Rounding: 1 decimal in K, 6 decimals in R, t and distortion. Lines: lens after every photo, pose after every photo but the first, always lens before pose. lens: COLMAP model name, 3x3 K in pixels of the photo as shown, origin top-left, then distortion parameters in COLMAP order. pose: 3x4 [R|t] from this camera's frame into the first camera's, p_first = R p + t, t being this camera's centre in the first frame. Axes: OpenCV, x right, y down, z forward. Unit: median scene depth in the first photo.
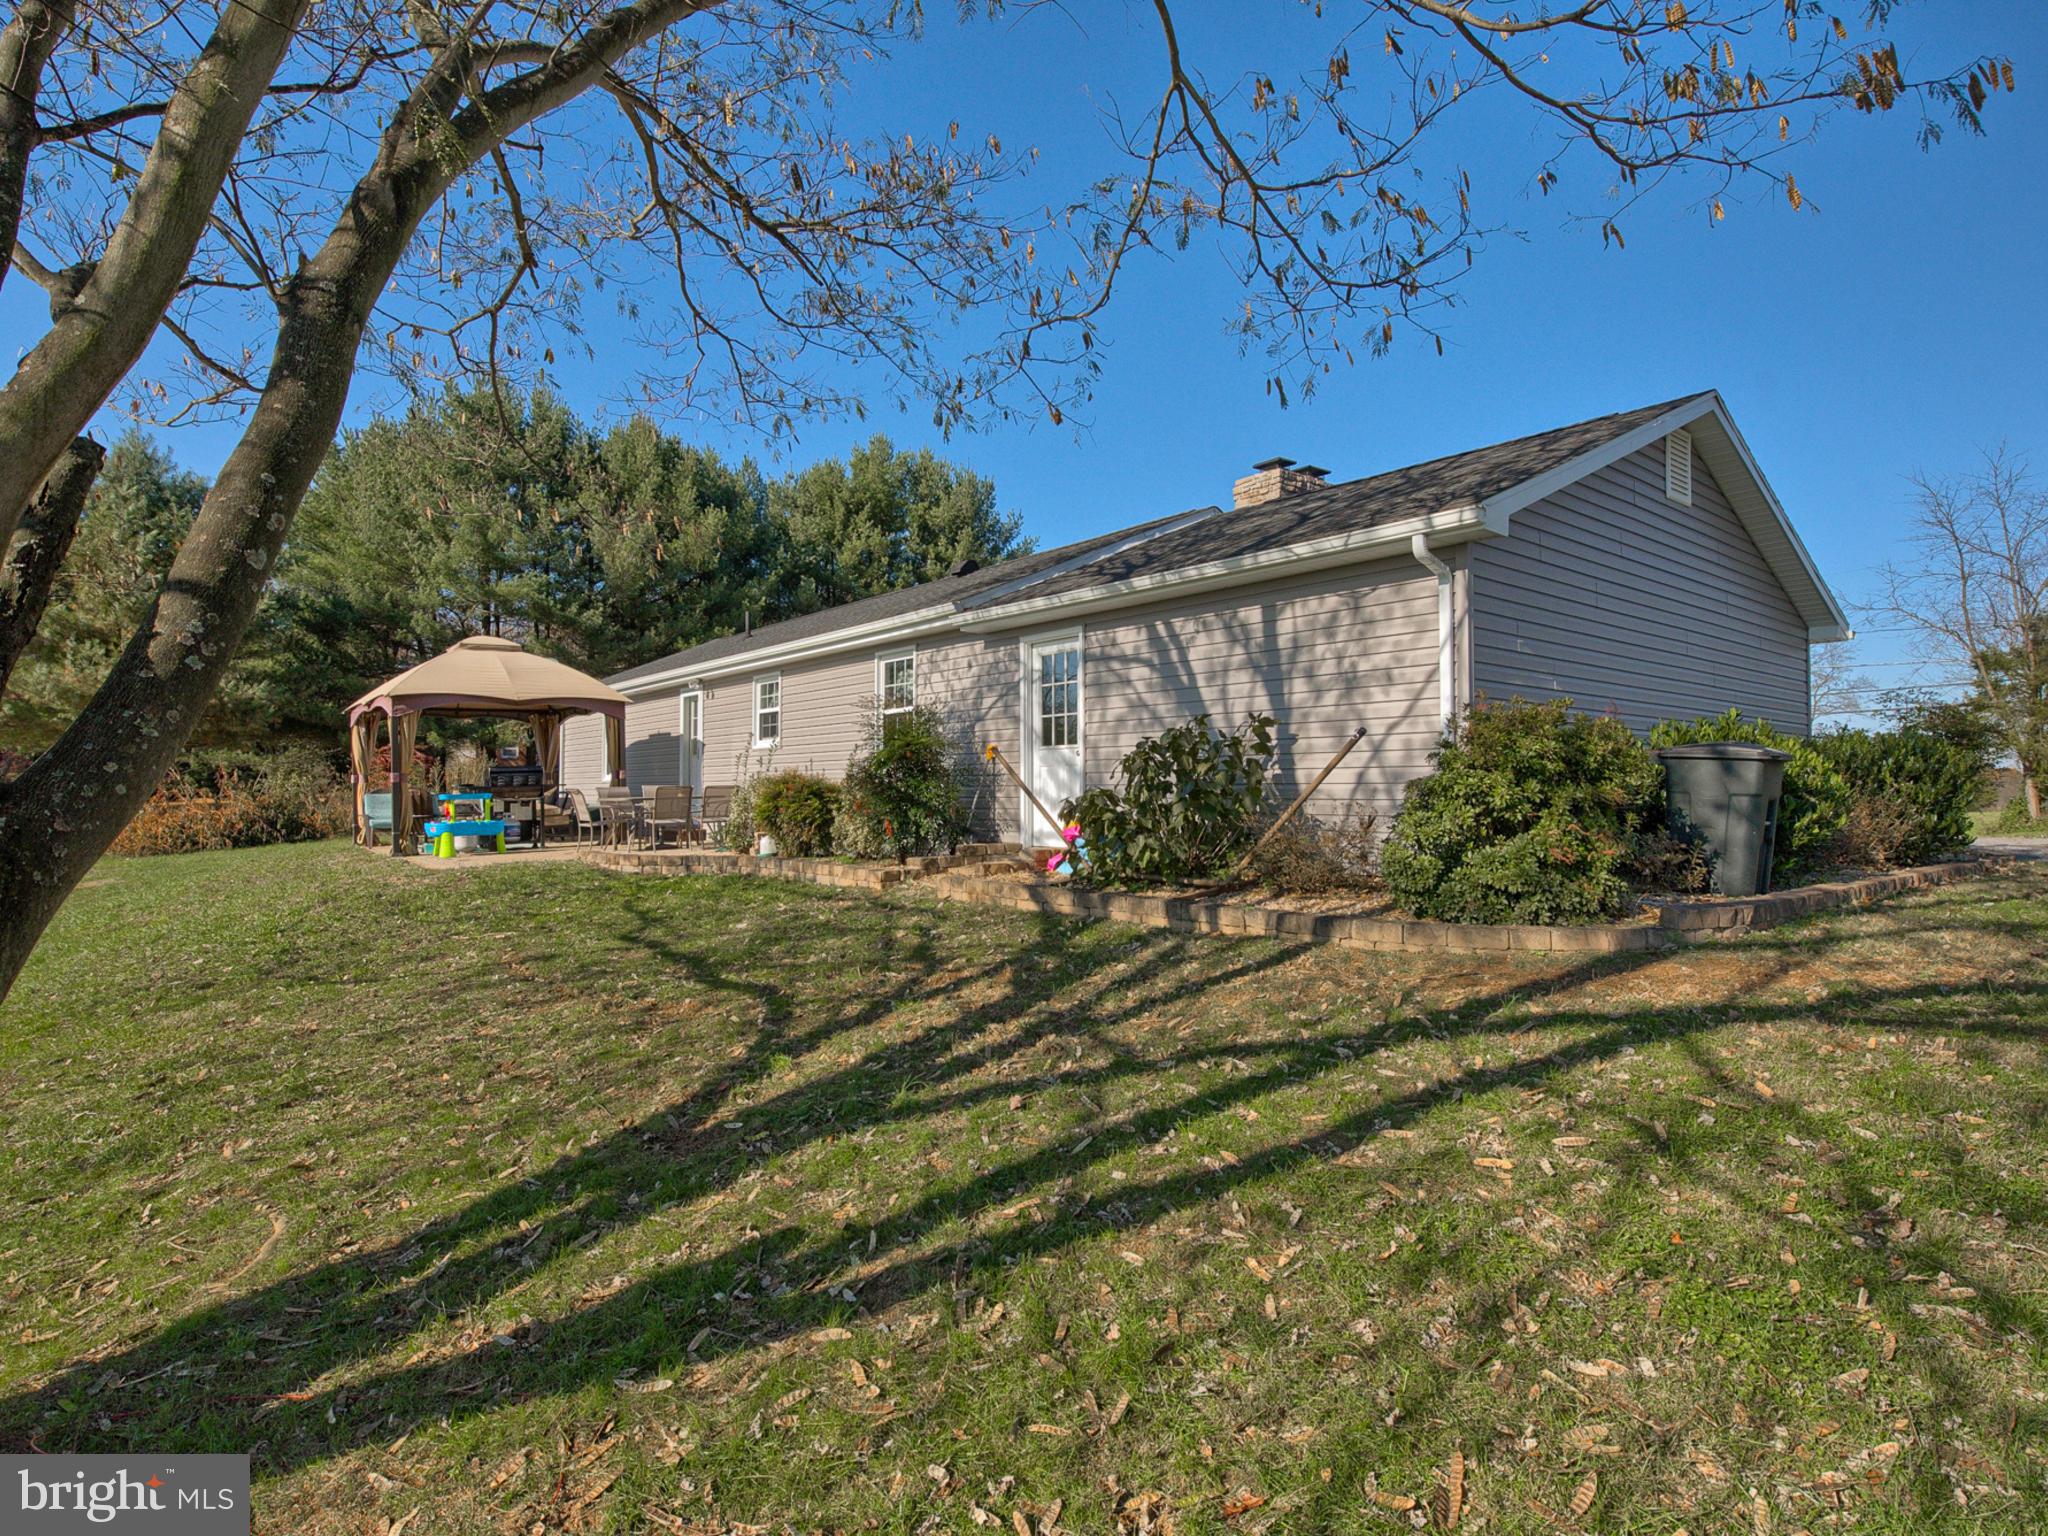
lens RADIAL K [[1094.9, 0, 1024.0], [0, 1094.9, 768.0], [0, 0, 1]] dist [-0.010851, 0.000440]
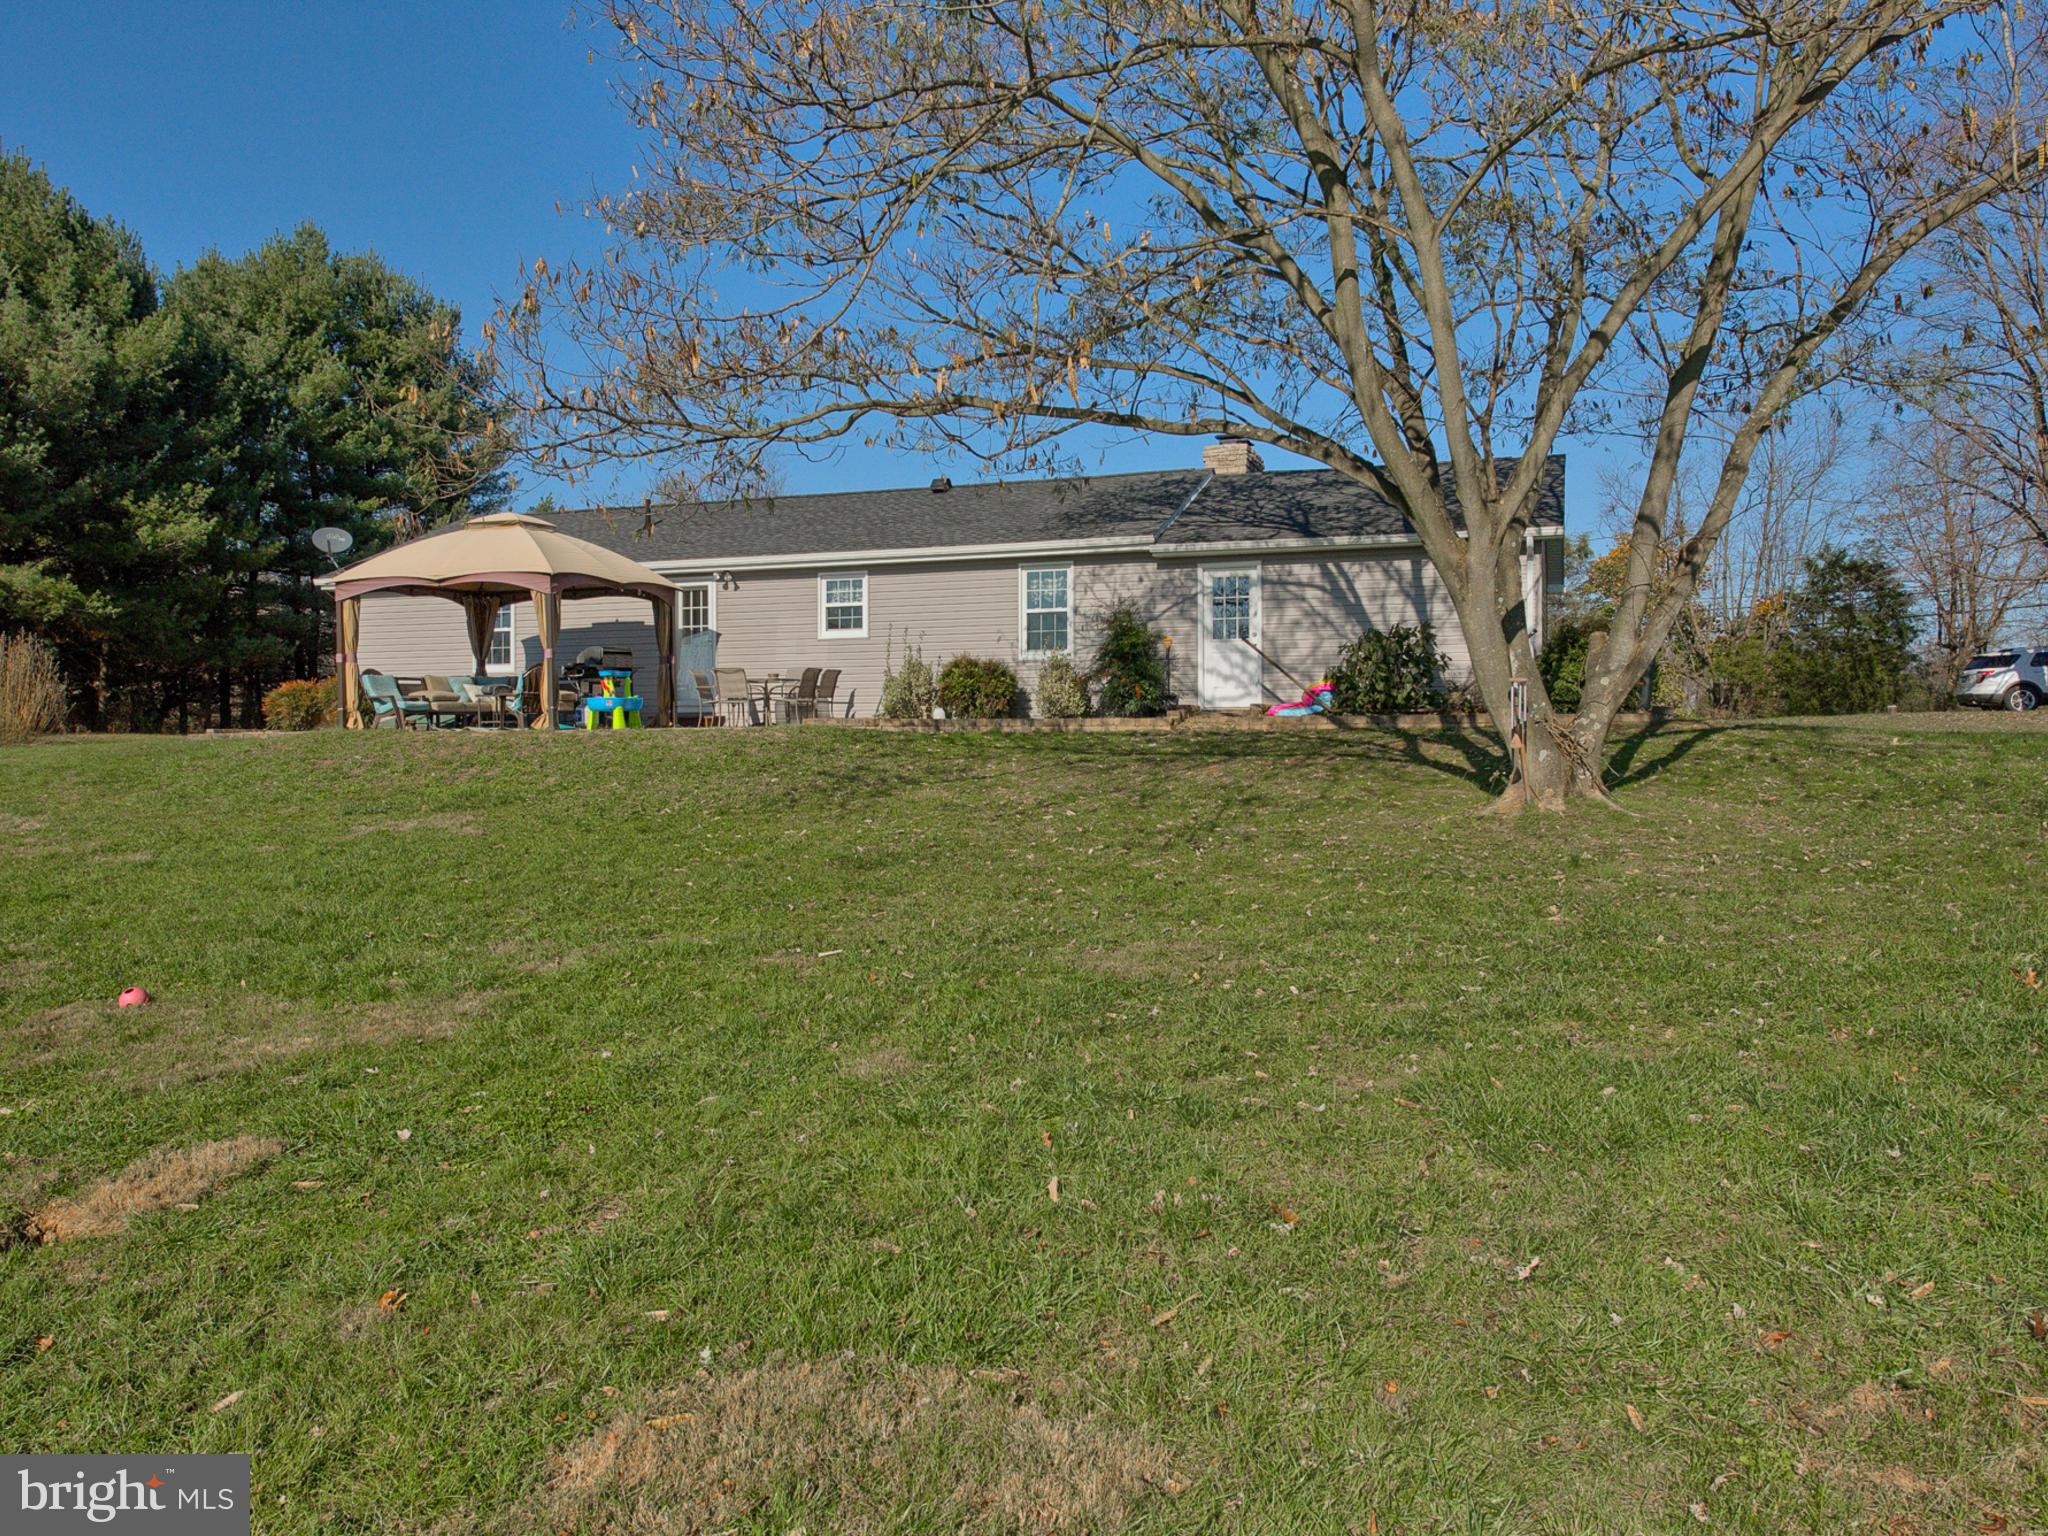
lens RADIAL K [[1577.9, 0, 1016.8], [0, 1577.9, 714.4], [0, 0, 1]] dist [0.006842, 0.002458]
pose [[0.857147, 0.008434, 0.515003, -1.481035], [-0.008317, 0.999962, -0.002533, 0.101324], [-0.515005, -0.002112, 0.857185, -0.773876]]
